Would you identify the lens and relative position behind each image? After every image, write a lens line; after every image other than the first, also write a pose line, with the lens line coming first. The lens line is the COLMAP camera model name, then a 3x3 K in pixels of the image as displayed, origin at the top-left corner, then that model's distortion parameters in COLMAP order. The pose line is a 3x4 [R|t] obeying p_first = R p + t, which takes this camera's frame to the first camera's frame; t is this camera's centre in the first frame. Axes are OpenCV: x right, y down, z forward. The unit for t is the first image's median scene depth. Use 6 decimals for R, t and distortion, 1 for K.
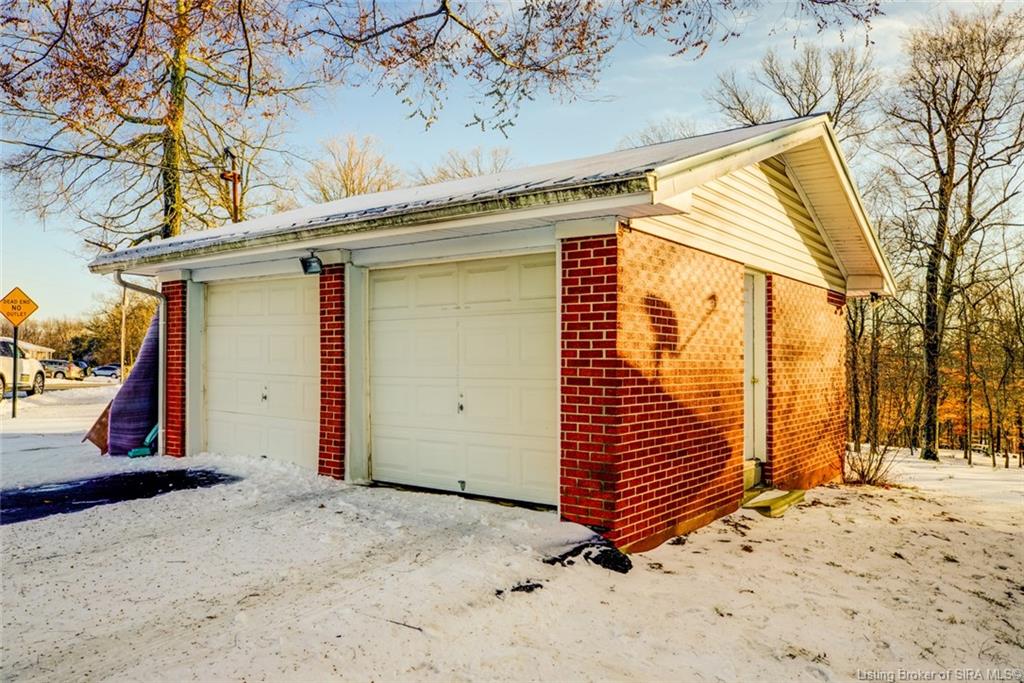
lens RADIAL K [[761.7, 0, 512.0], [0, 761.7, 341.5], [0, 0, 1]] dist [0.002361, 0.001069]
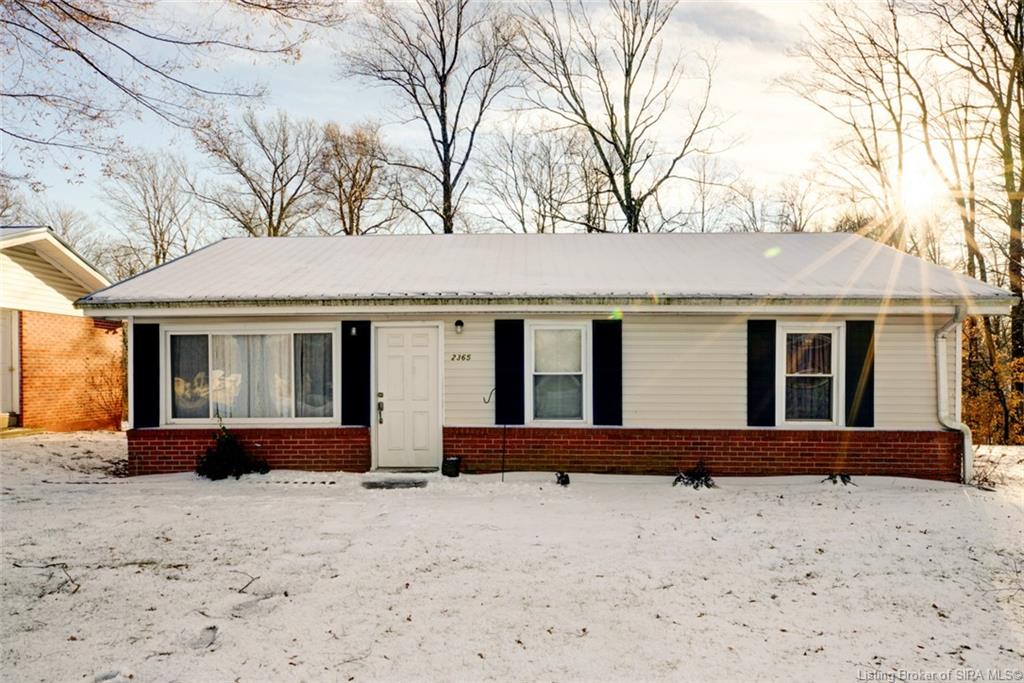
lens RADIAL K [[687.1, 0, 505.3], [0, 687.1, 373.0], [0, 0, 1]] dist [-0.006186, -0.001303]
pose [[0.821135, -0.009922, 0.570647, 0.079119], [-0.007366, 0.999581, 0.027980, 0.001329], [-0.570686, -0.027179, 0.820718, -0.223529]]
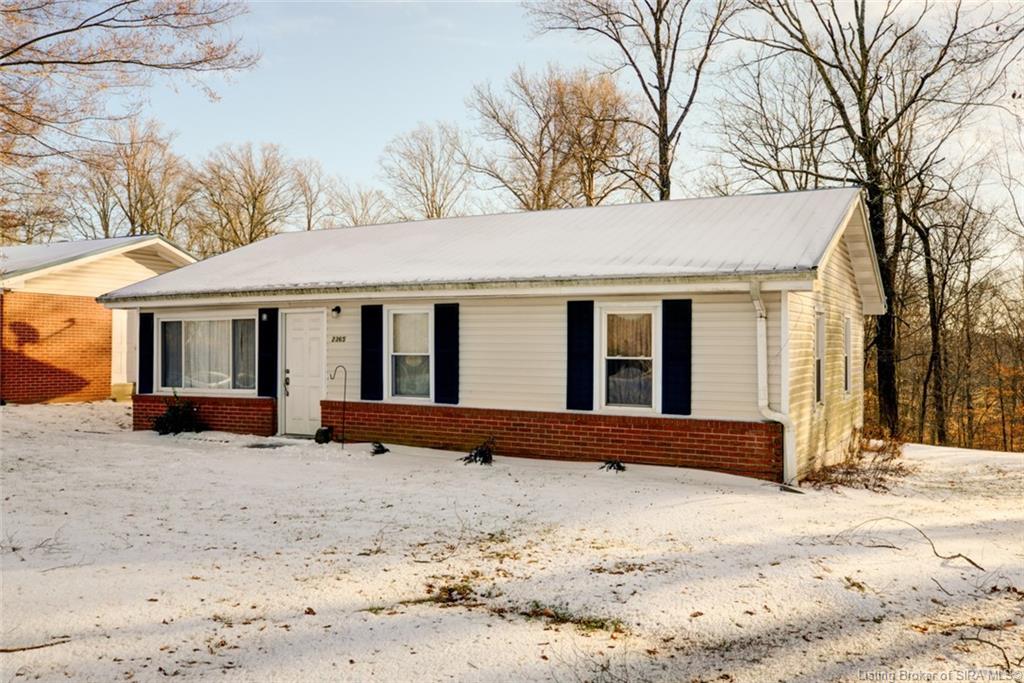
lens RADIAL K [[848.2, 0, 512.0], [0, 848.2, 341.5], [0, 0, 1]] dist [-0.011162, -0.001103]
pose [[0.988942, 0.000507, 0.148304, 0.239726], [-0.002665, 0.999893, 0.014350, -0.001693], [-0.148281, -0.014586, 0.988838, -0.375257]]
